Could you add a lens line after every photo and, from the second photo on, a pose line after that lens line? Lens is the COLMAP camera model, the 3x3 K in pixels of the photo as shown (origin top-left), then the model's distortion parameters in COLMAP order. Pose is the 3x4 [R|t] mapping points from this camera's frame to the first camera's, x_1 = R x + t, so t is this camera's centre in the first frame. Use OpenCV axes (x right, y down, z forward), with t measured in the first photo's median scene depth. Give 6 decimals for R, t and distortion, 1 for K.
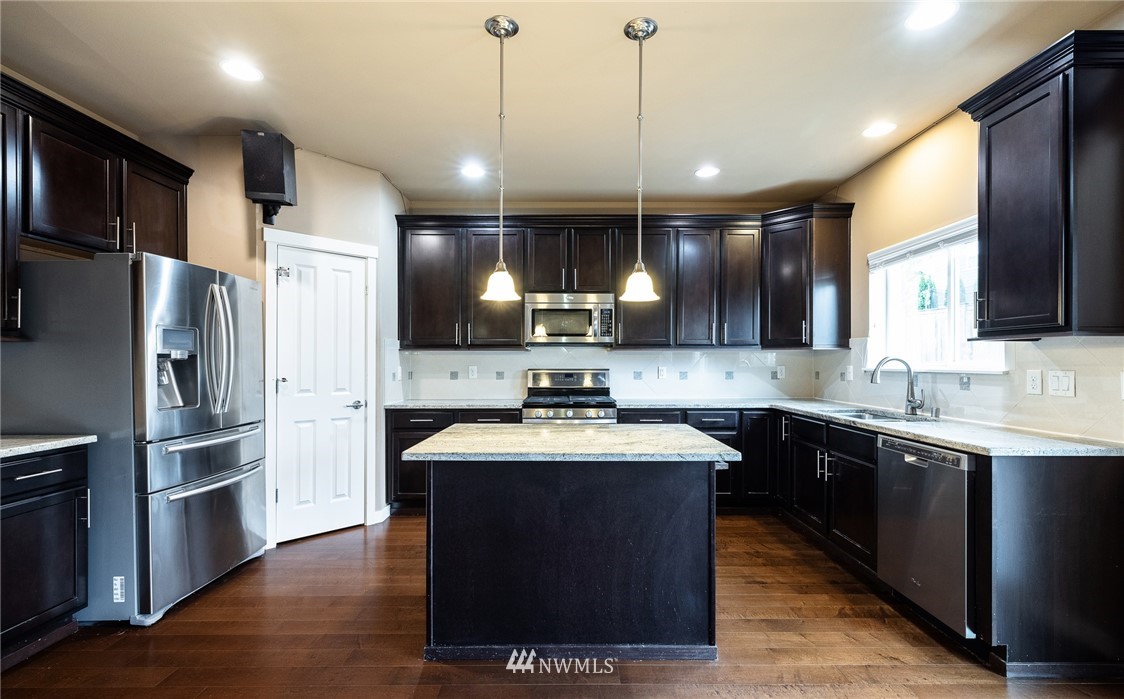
lens RADIAL K [[512.5, 0, 559.0], [0, 512.5, 365.6], [0, 0, 1]] dist [0.004390, 0.000341]
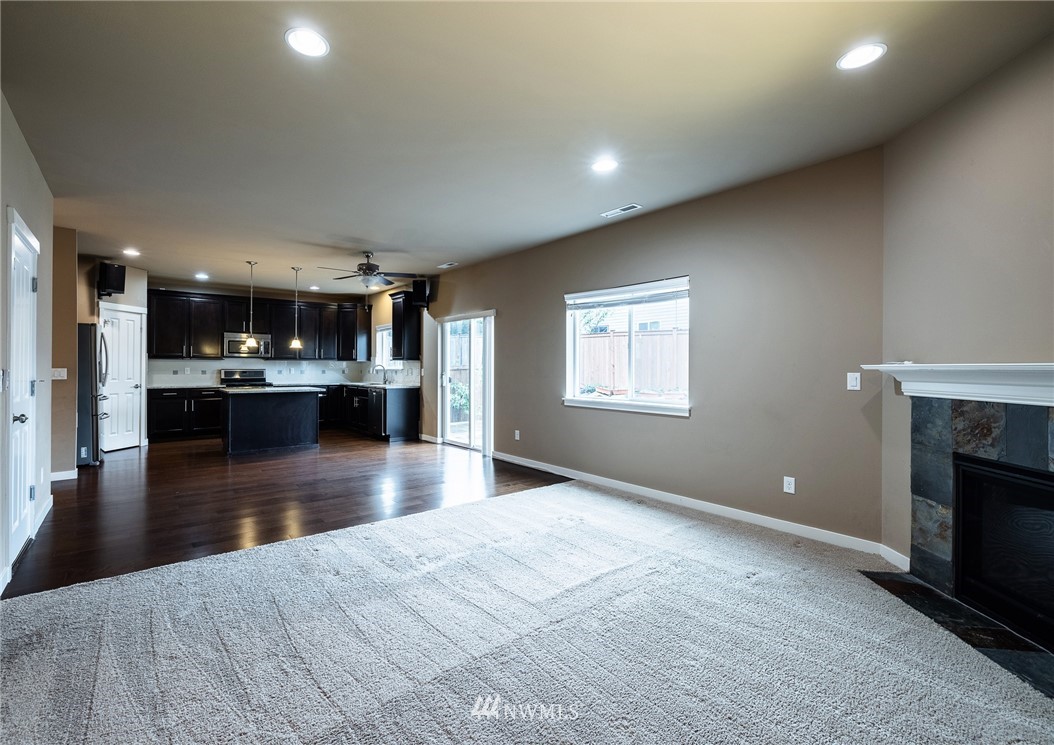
lens RADIAL K [[533.4, 0, 523.7], [0, 533.4, 368.1], [0, 0, 1]] dist [-0.000018, 0.000122]
pose [[0.781506, 0.002665, 0.623892, -0.492952], [-0.000370, 0.999993, -0.003809, 0.011567], [-0.623898, 0.002746, 0.781501, -1.535309]]
